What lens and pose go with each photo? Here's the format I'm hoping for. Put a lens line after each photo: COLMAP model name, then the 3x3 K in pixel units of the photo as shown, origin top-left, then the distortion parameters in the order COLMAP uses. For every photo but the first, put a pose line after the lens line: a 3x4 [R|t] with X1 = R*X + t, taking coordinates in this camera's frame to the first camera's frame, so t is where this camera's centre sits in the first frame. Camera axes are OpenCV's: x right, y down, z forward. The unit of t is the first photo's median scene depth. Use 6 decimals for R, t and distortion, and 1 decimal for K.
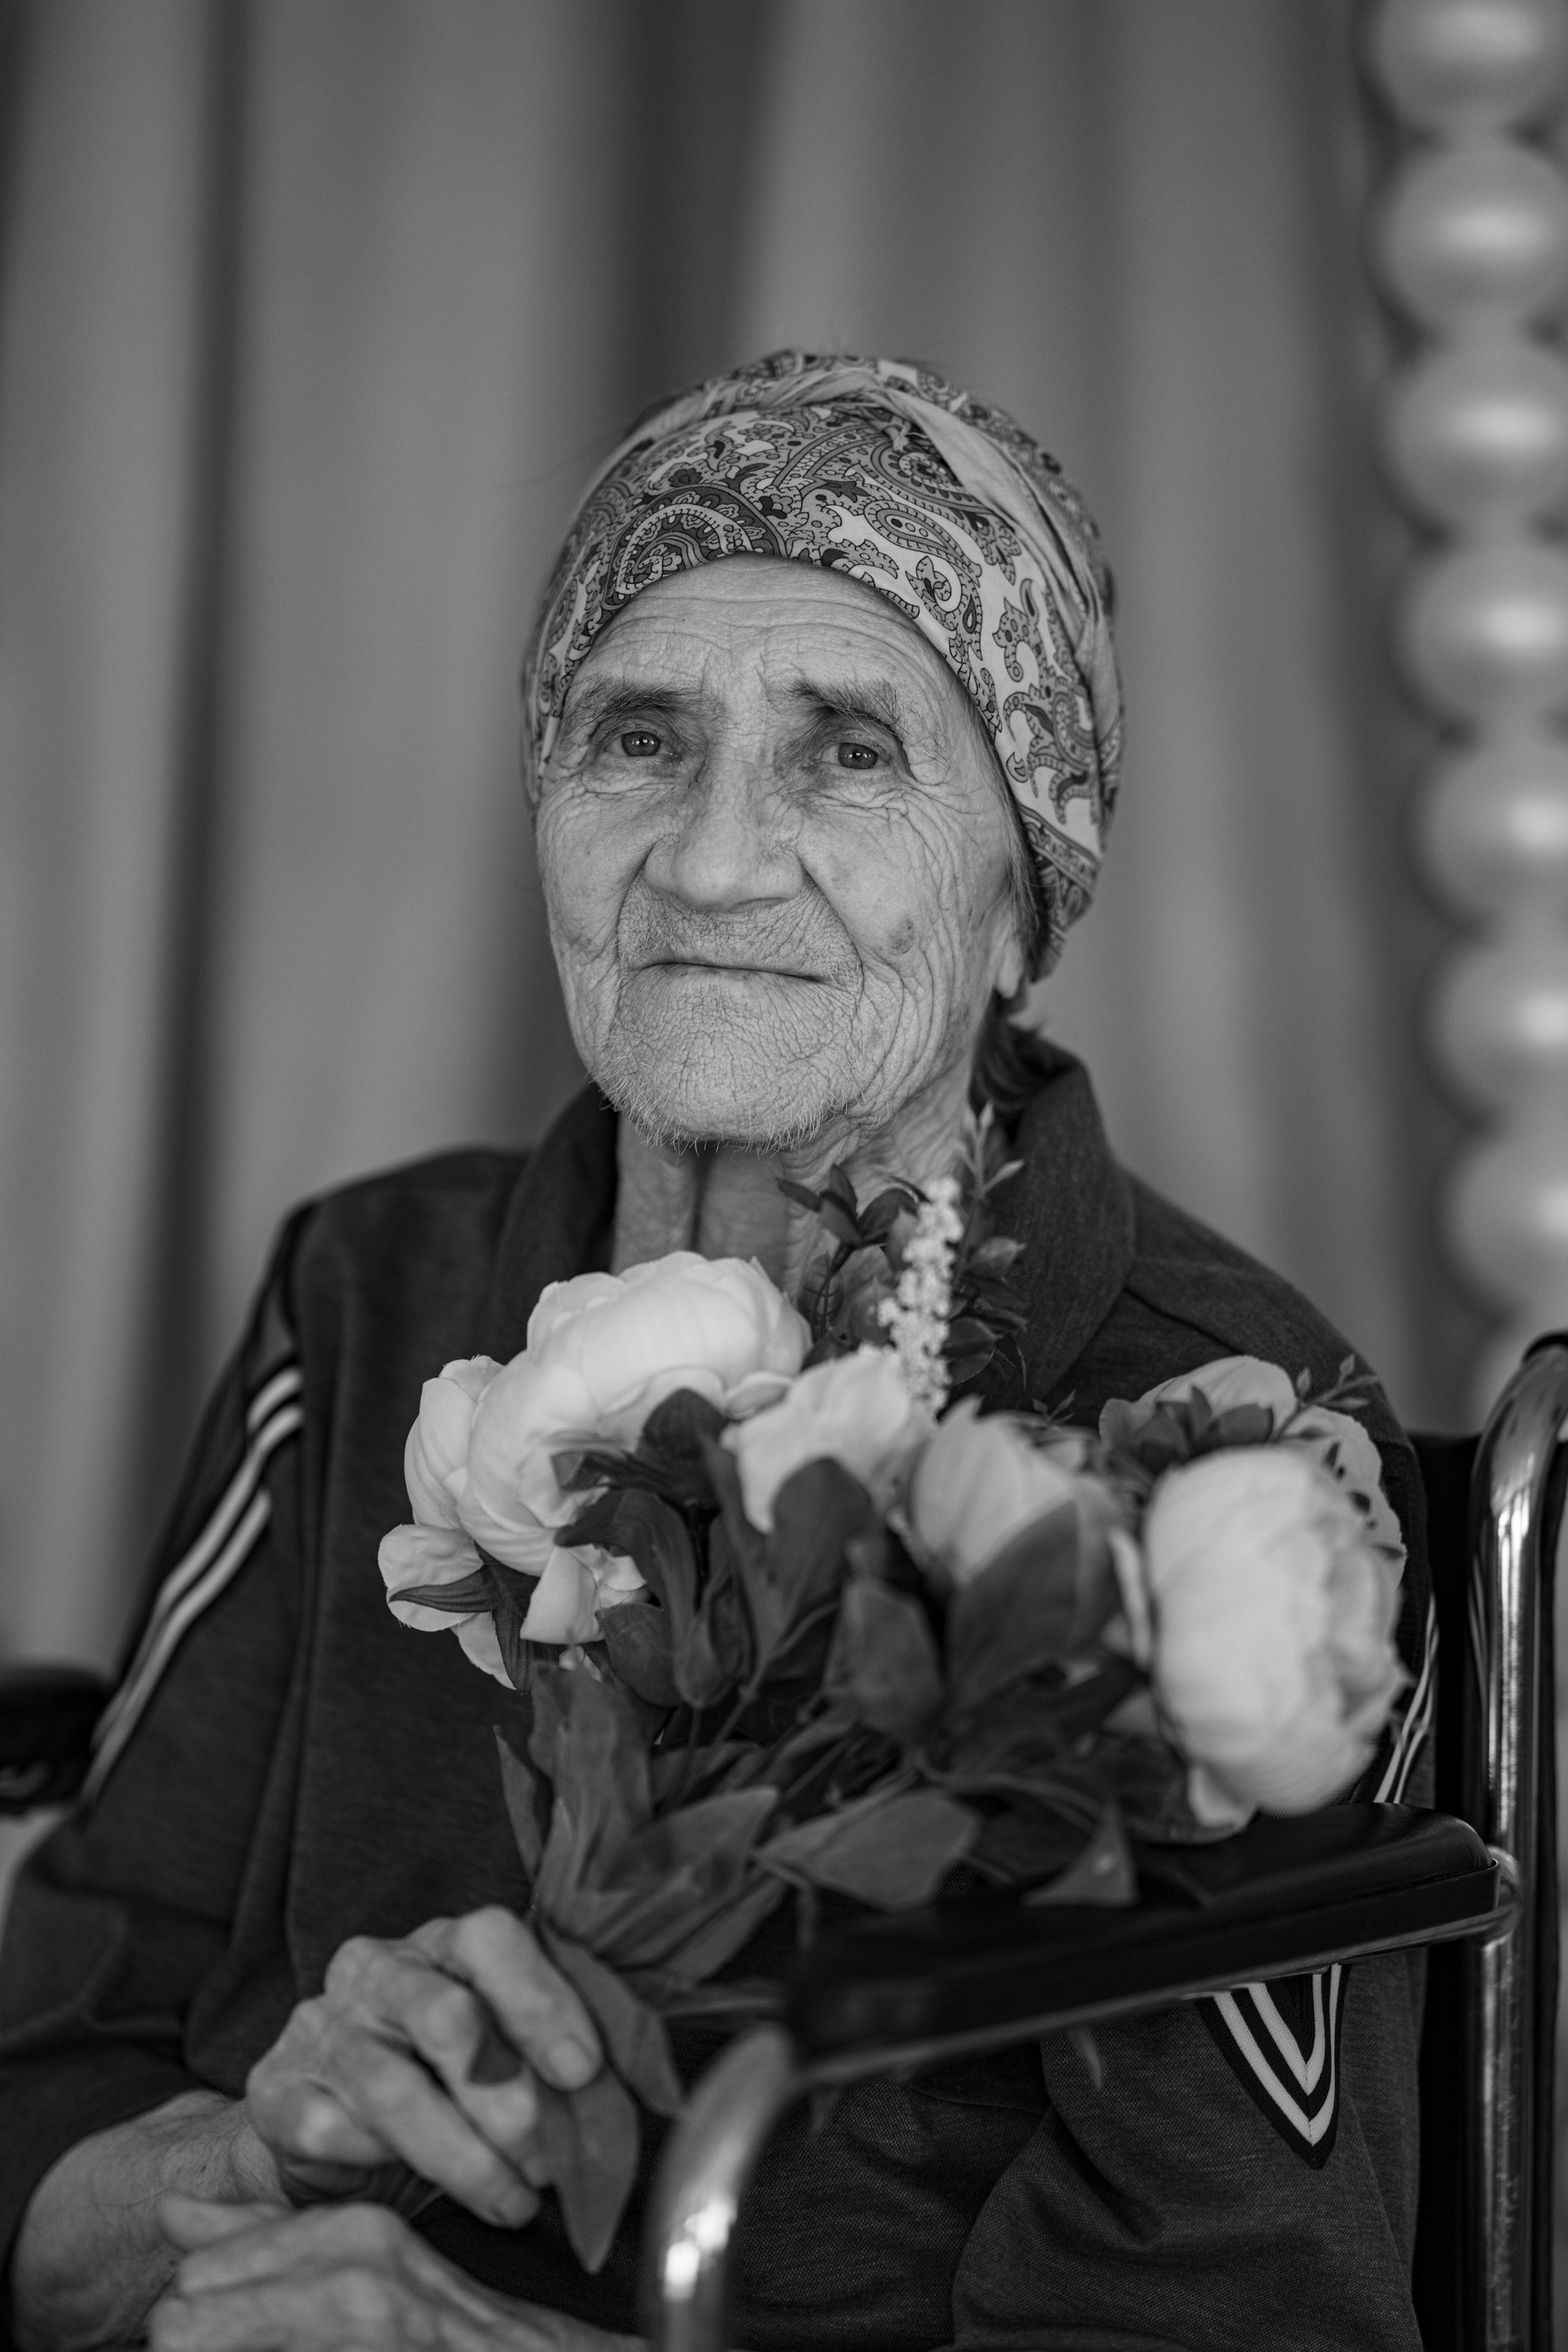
lens RADIAL K [[9105.0, 0, 784.0], [0, 9105.0, 1176.0], [0, 0, 1]] dist [0.167591, -1.863304]
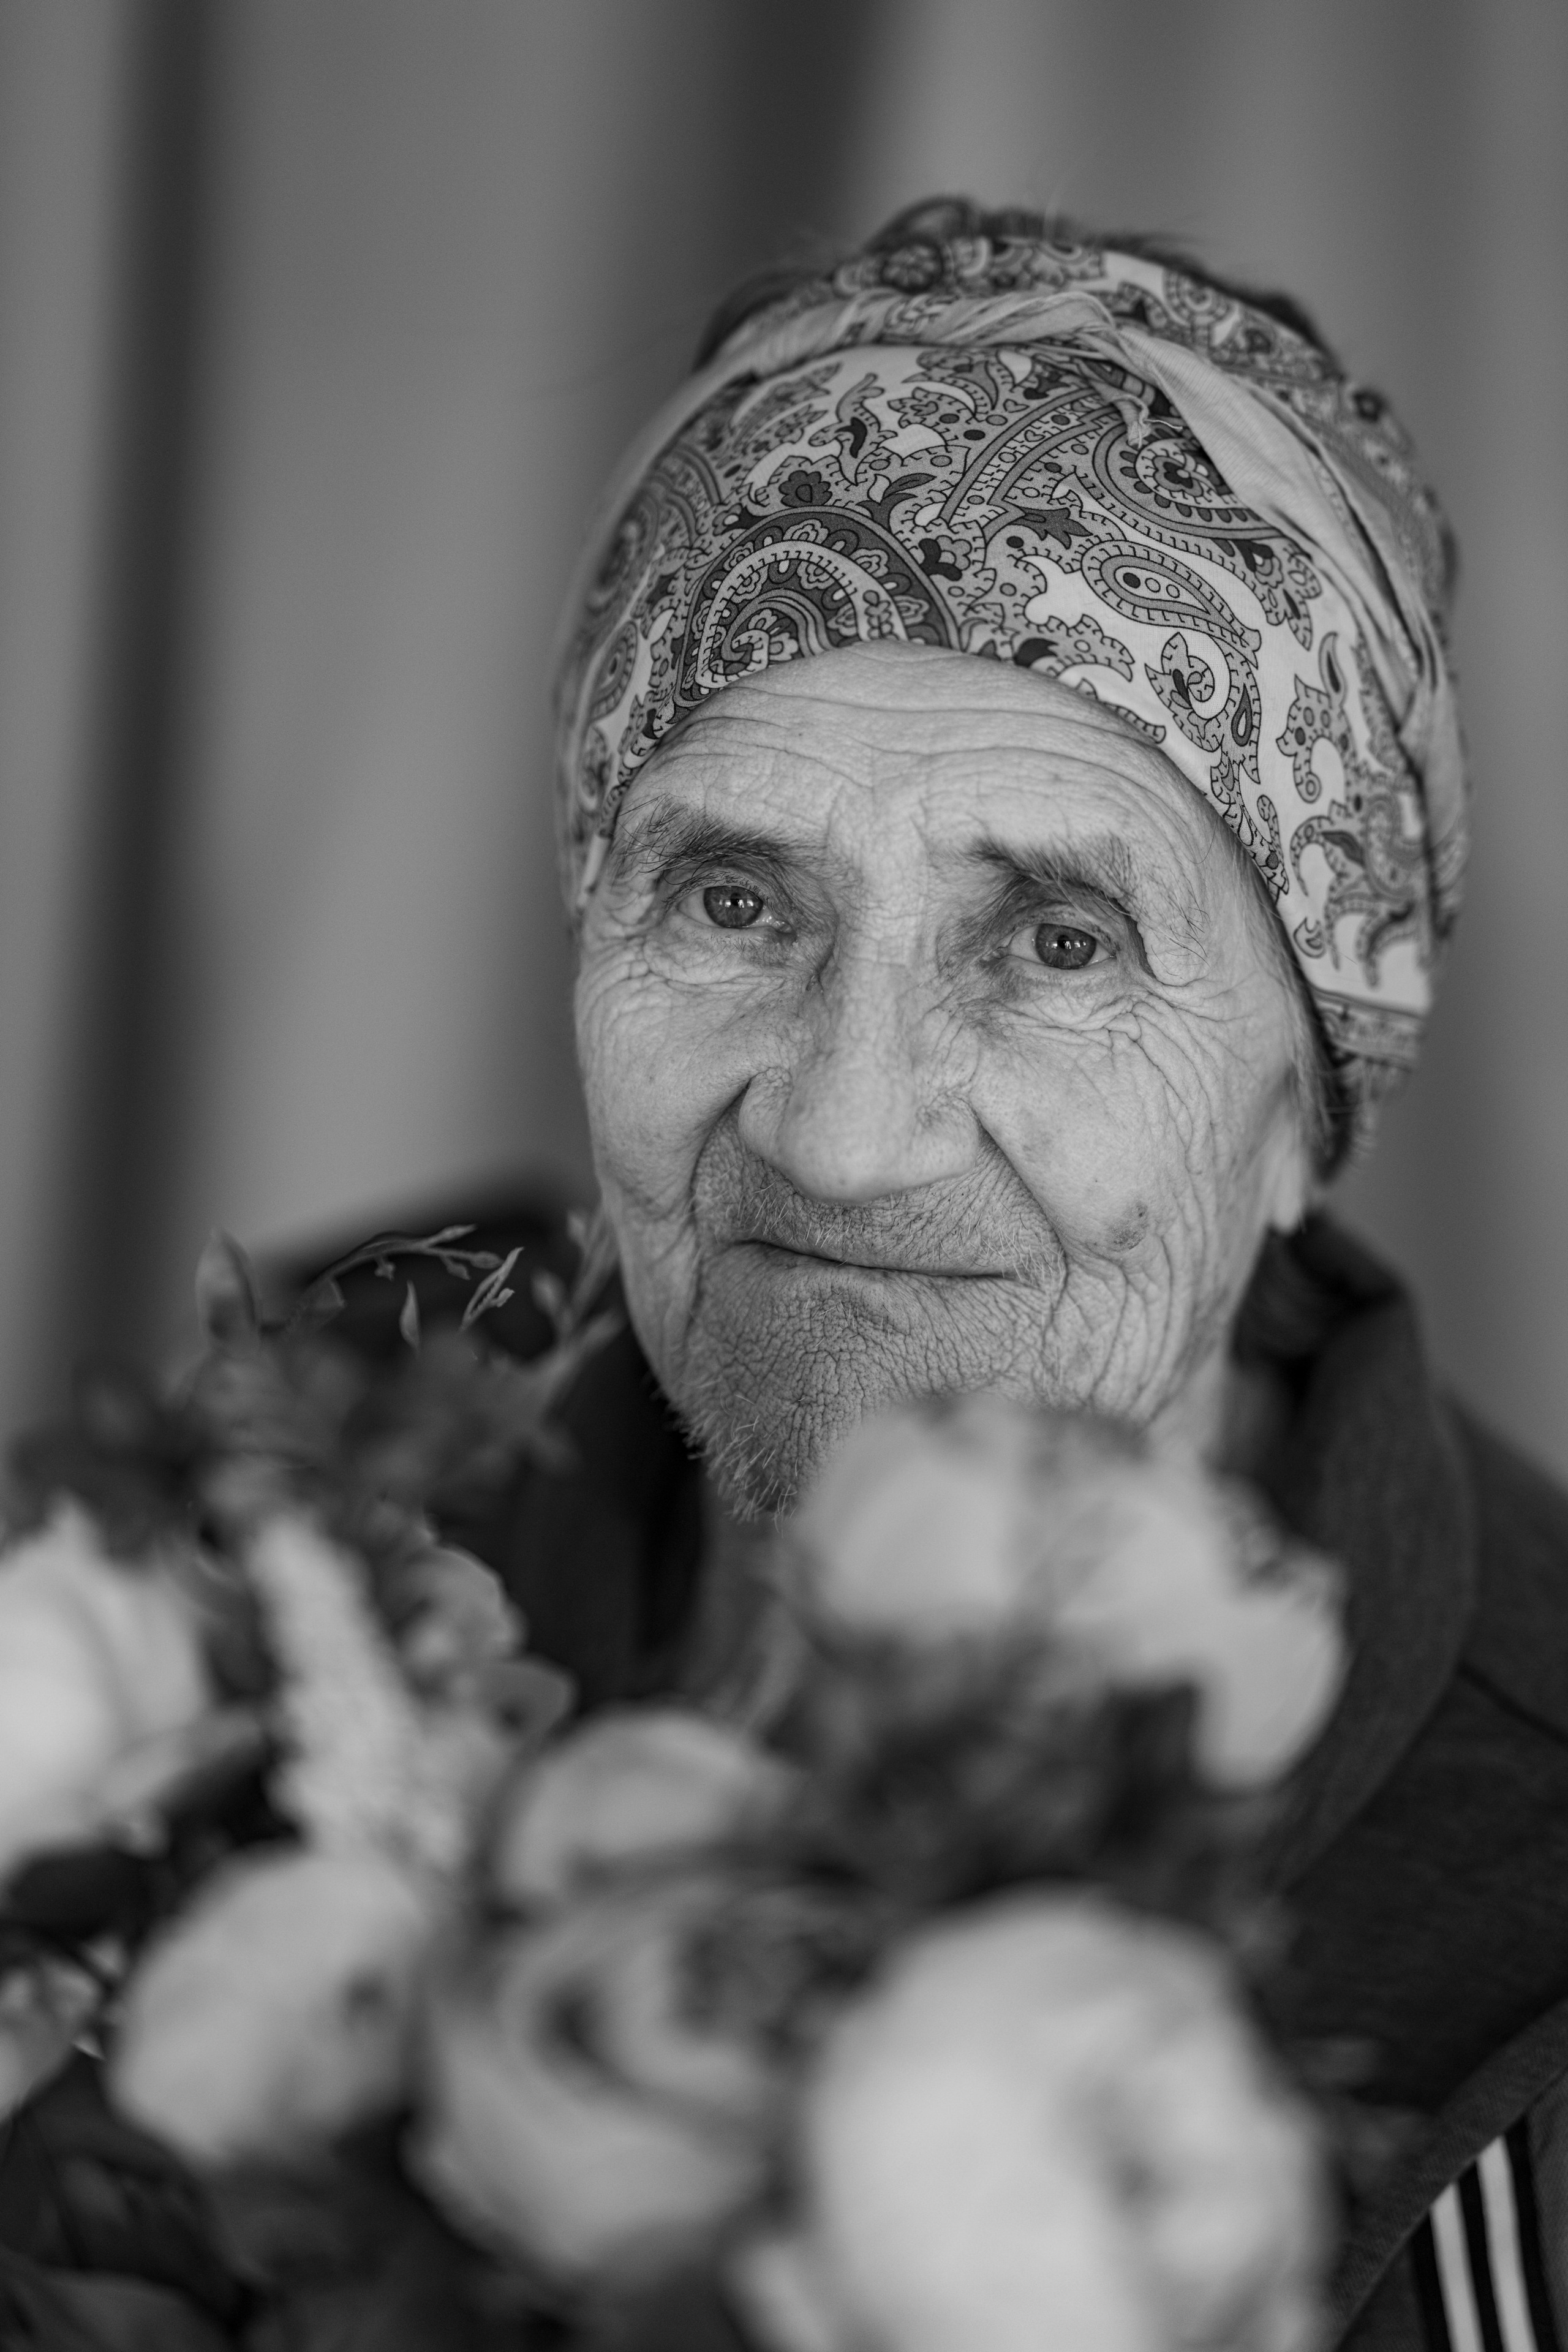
lens RADIAL K [[9105.0, 0, 784.0], [0, 9105.0, 1176.0], [0, 0, 1]] dist [0.167591, -1.863304]
pose [[0.999861, 0.011002, -0.012494, -0.003733], [-0.008084, 0.976946, 0.213332, -0.167698], [0.014553, -0.213202, 0.976900, 0.359151]]
